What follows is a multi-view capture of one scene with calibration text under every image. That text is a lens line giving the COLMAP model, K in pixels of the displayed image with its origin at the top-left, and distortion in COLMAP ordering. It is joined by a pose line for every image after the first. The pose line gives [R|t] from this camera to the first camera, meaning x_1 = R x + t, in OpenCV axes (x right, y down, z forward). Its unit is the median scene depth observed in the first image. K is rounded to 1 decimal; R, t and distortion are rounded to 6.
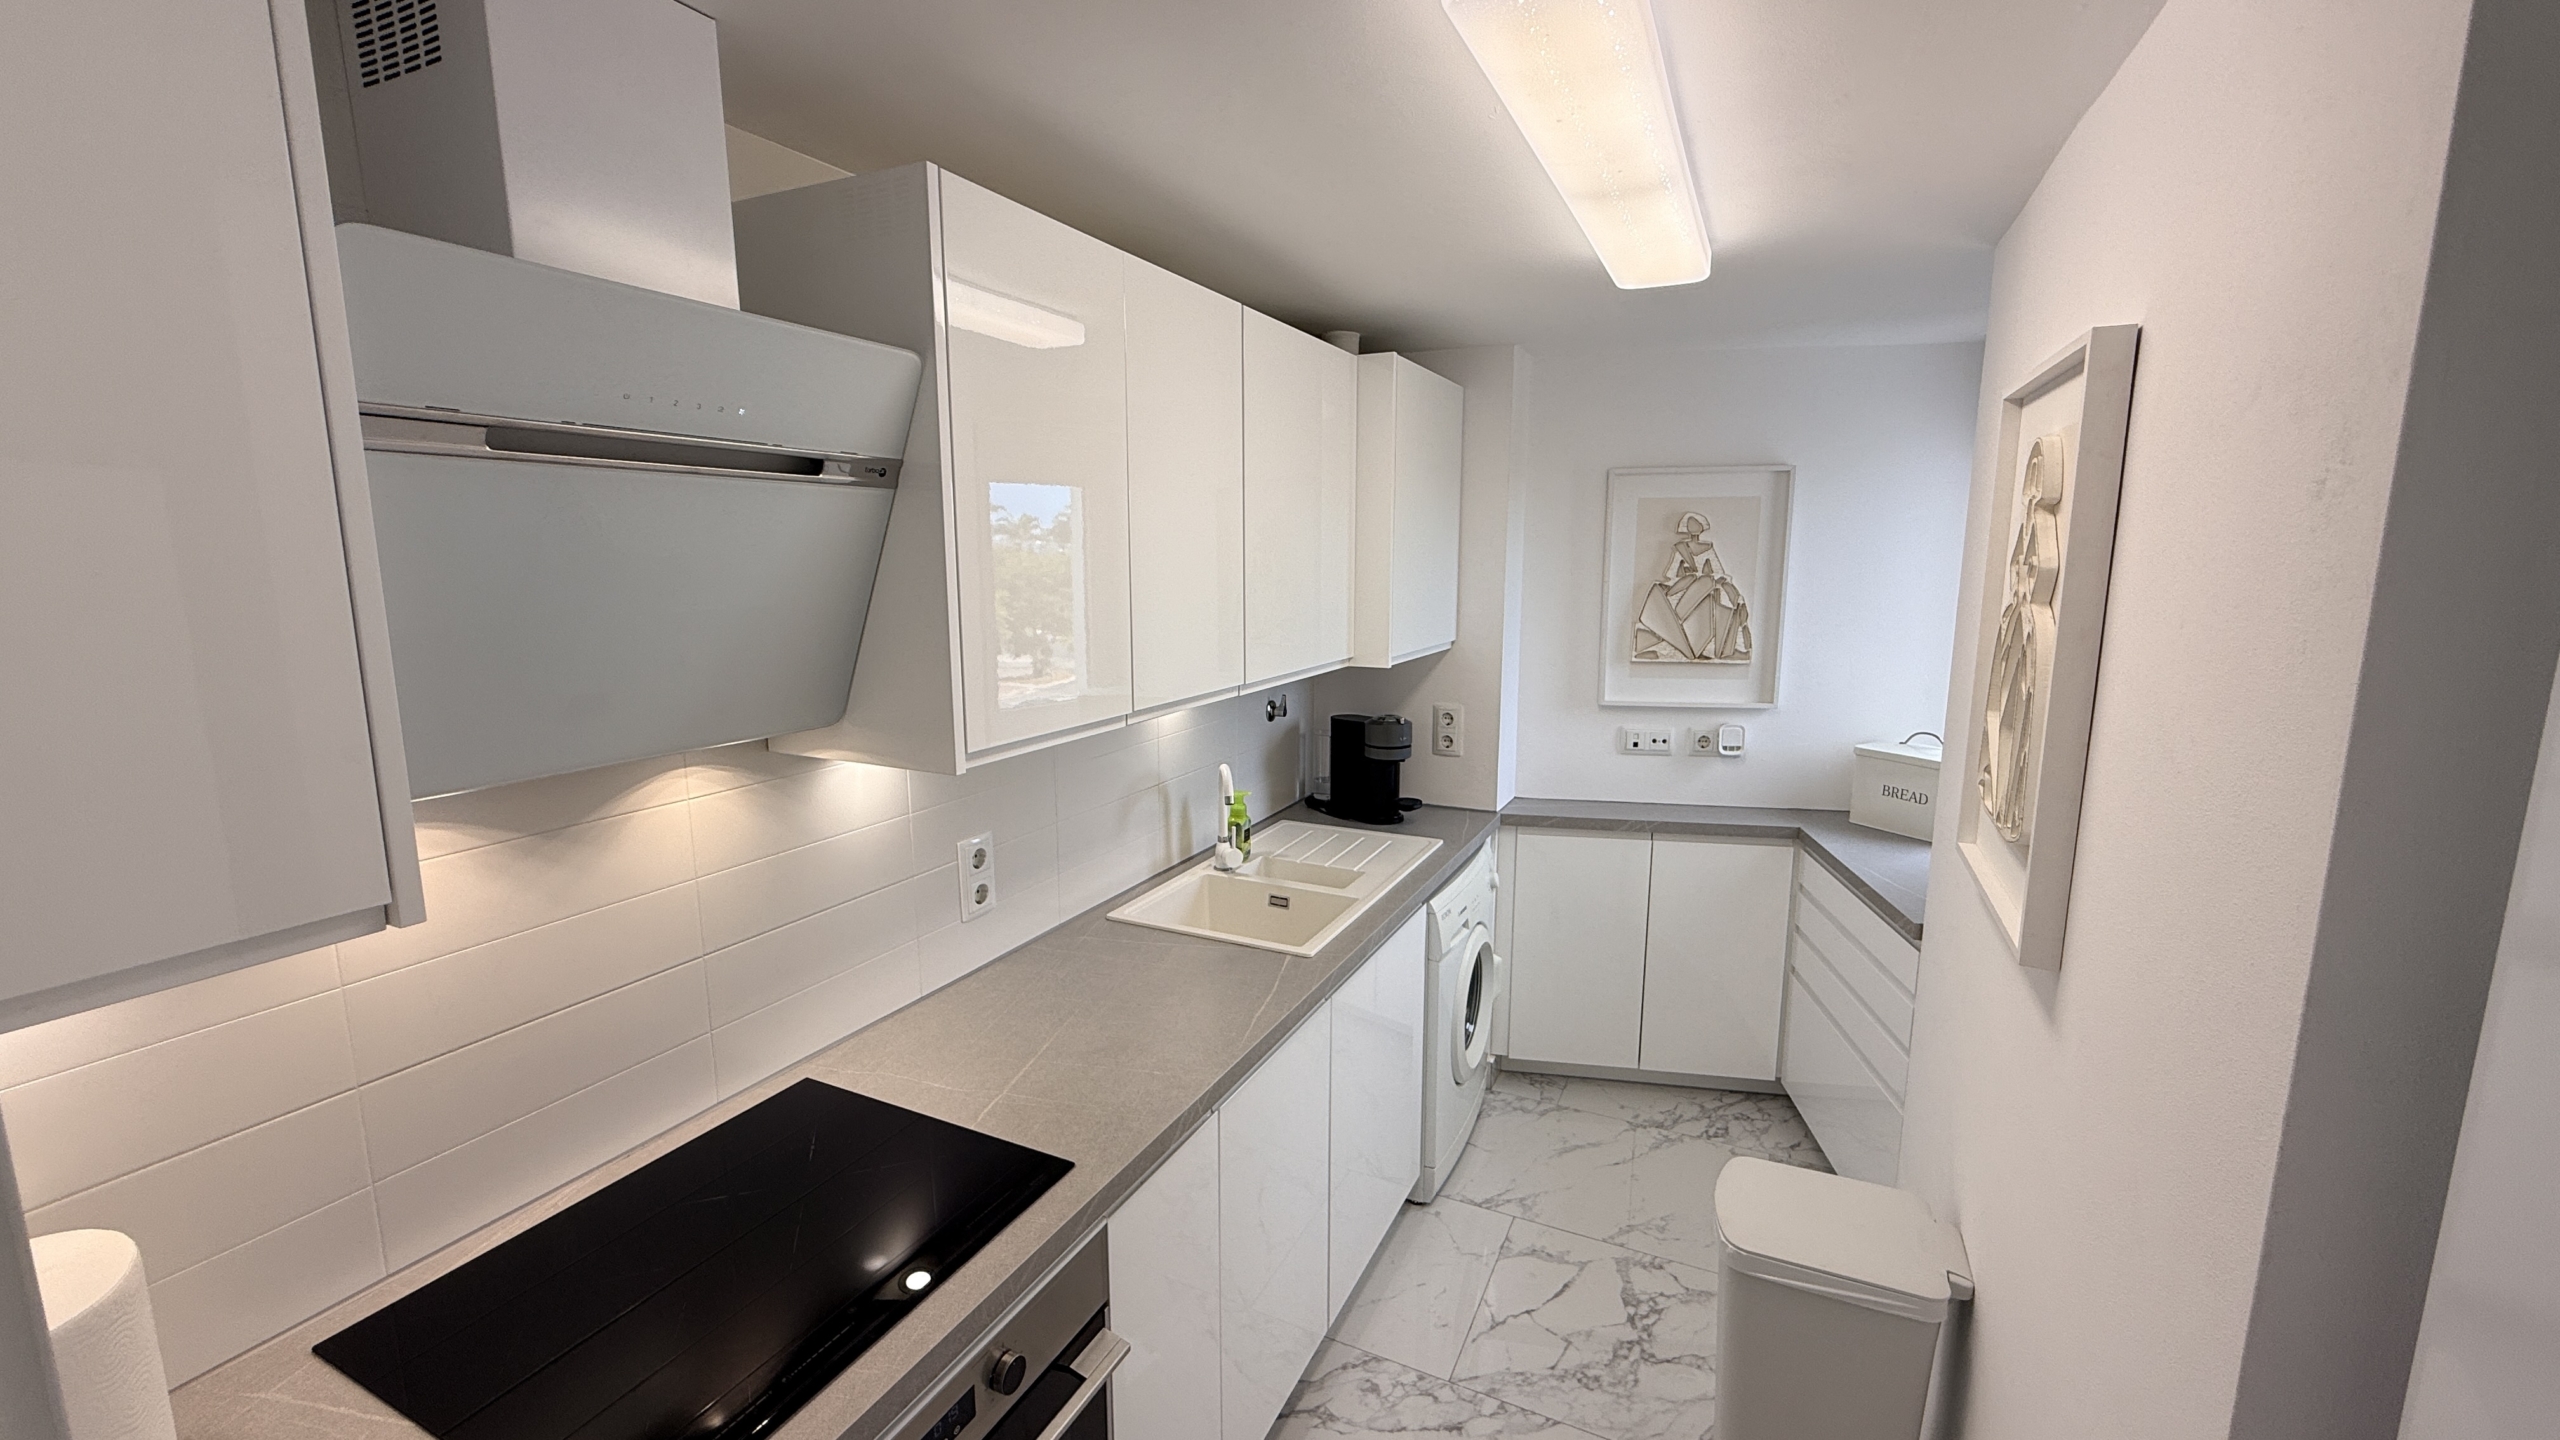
lens RADIAL K [[1025.6, 0, 1274.5], [0, 1025.6, 719.7], [0, 0, 1]] dist [-0.002188, 0.000108]
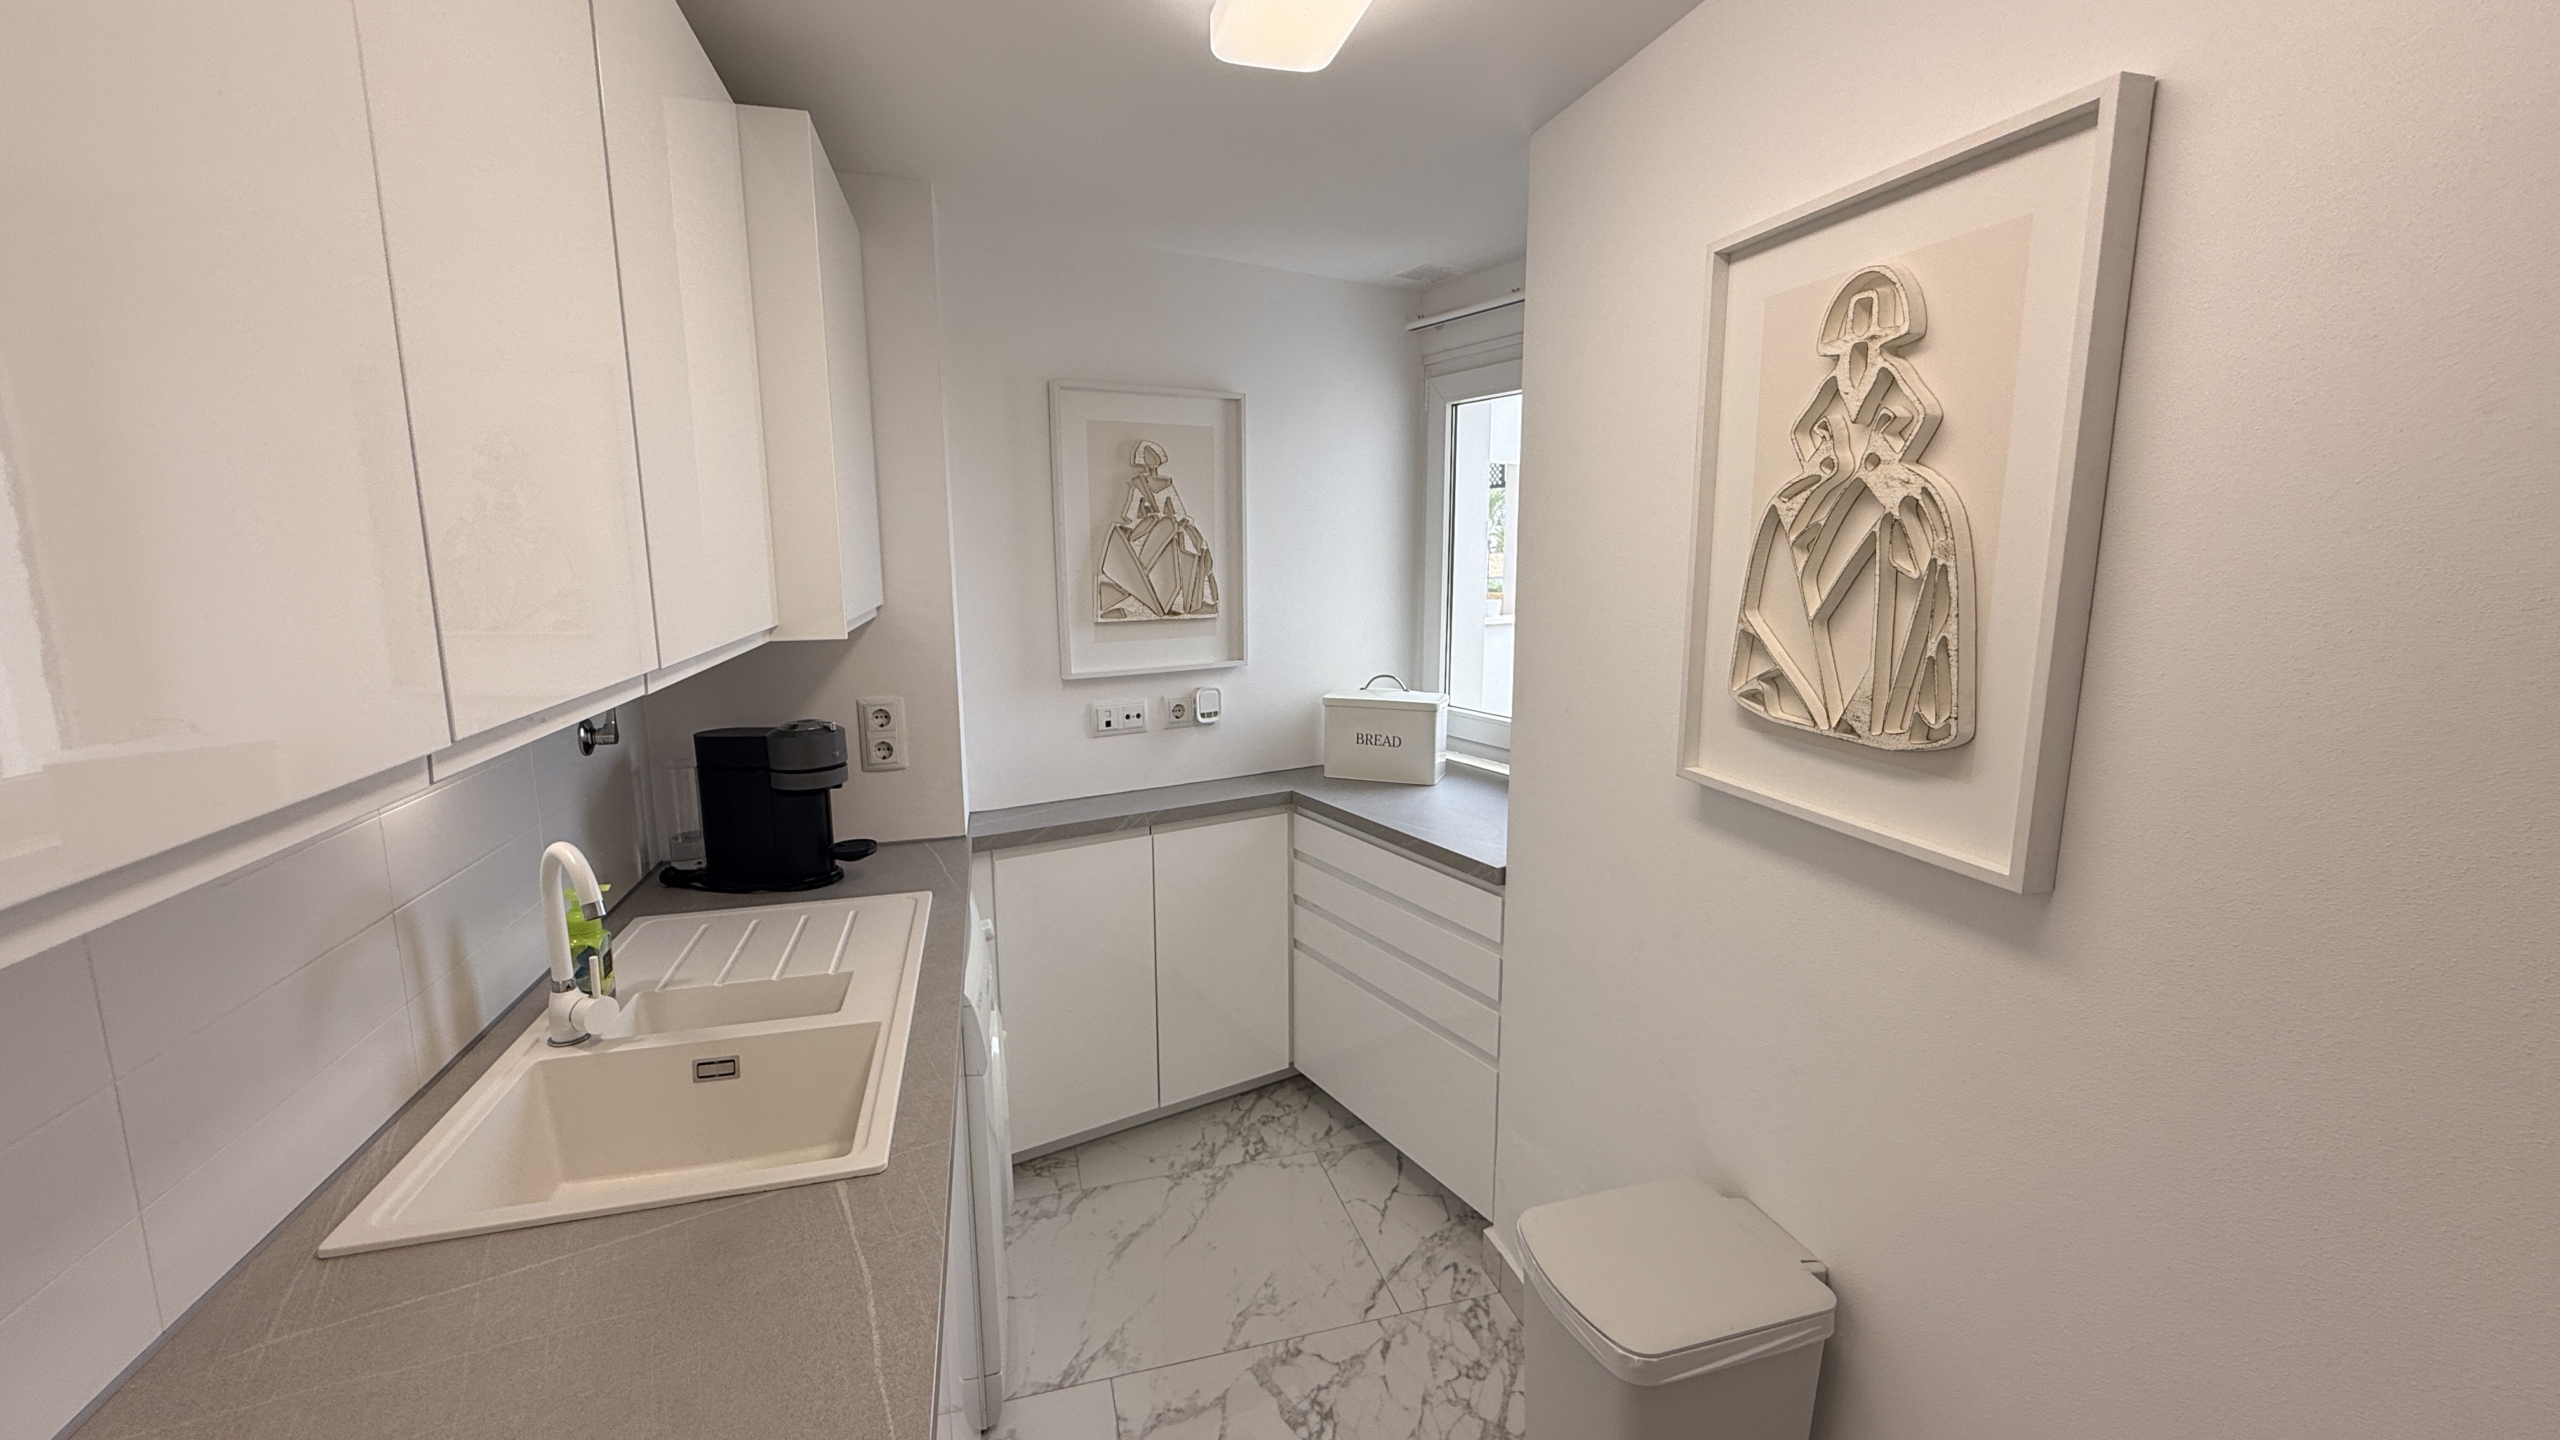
lens RADIAL K [[1025.6, 0, 1281.6], [0, 1025.6, 715.2], [0, 0, 1]] dist [-0.002188, 0.000108]
pose [[0.748009, -0.111104, 0.654323, -0.086206], [0.112678, 0.992835, 0.039771, 0.000313], [-0.654054, 0.043979, 0.755168, 0.299995]]
